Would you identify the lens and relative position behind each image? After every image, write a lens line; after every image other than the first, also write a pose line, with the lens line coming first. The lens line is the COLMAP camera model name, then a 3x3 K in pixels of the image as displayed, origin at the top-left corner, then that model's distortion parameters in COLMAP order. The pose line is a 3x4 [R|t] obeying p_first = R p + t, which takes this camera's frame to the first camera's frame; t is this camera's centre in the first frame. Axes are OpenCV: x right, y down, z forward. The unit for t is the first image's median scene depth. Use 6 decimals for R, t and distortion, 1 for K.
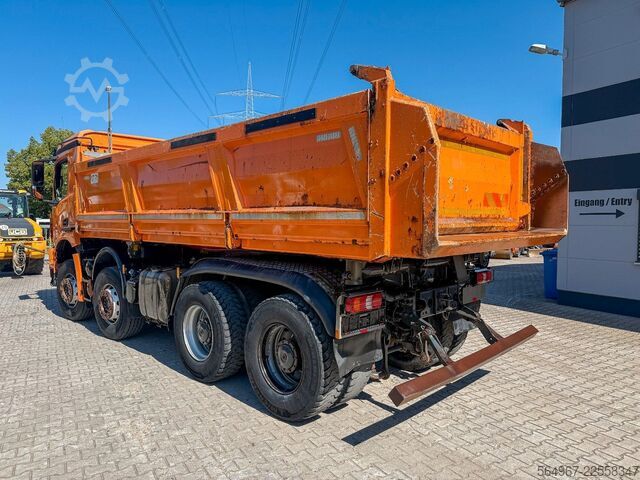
lens RADIAL K [[451.2, 0, 319.5], [0, 451.2, 238.9], [0, 0, 1]] dist [0.030850, -0.017134]
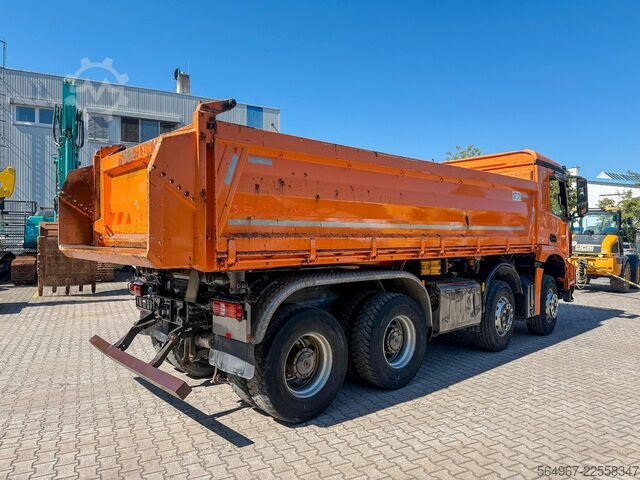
lens RADIAL K [[451.2, 0, 319.1], [0, 451.2, 239.2], [0, 0, 1]] dist [0.030850, -0.017134]
pose [[-0.060368, 0.011712, -0.998107, 1.246978], [-0.048402, 0.998721, 0.014647, -0.062254], [0.997002, 0.049195, -0.059724, 1.326997]]
